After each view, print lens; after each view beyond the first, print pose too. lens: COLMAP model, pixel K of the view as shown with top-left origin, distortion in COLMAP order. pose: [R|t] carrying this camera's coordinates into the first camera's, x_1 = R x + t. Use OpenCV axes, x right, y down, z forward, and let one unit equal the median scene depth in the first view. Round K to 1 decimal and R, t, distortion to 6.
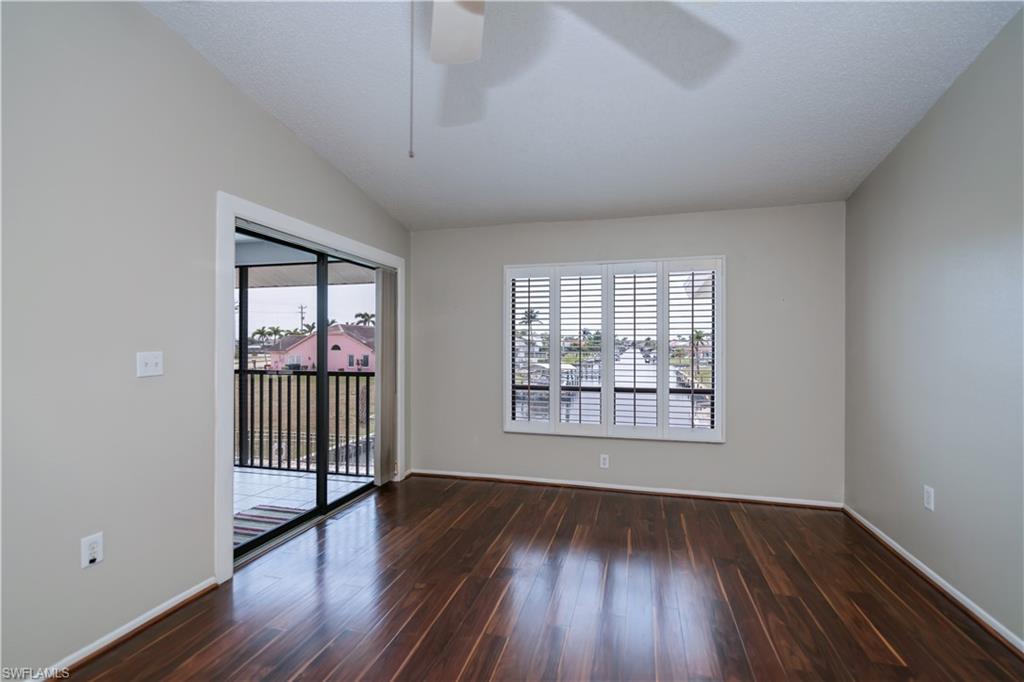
lens RADIAL K [[462.0, 0, 512.0], [0, 462.0, 341.0], [0, 0, 1]] dist [0.000202, -0.000011]
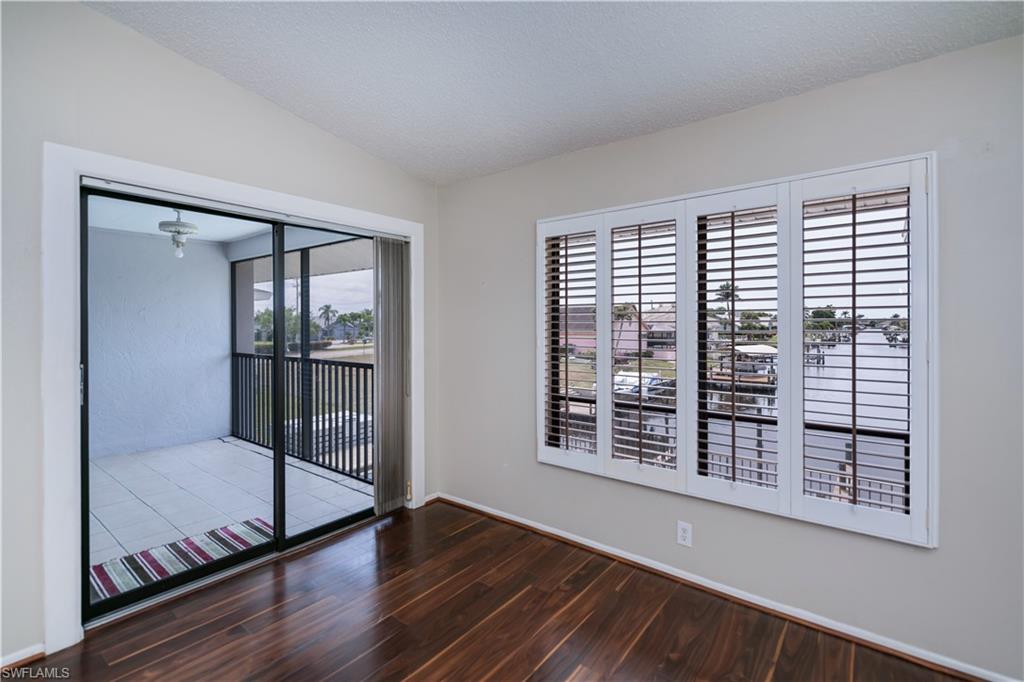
lens RADIAL K [[463.0, 0, 510.9], [0, 463.0, 327.1], [0, 0, 1]] dist [-0.001080, 0.000270]
pose [[0.917343, -0.001236, -0.398095, 0.231188], [0.006489, 0.999909, 0.011850, -0.013888], [0.398044, -0.013454, 0.917268, 0.367433]]
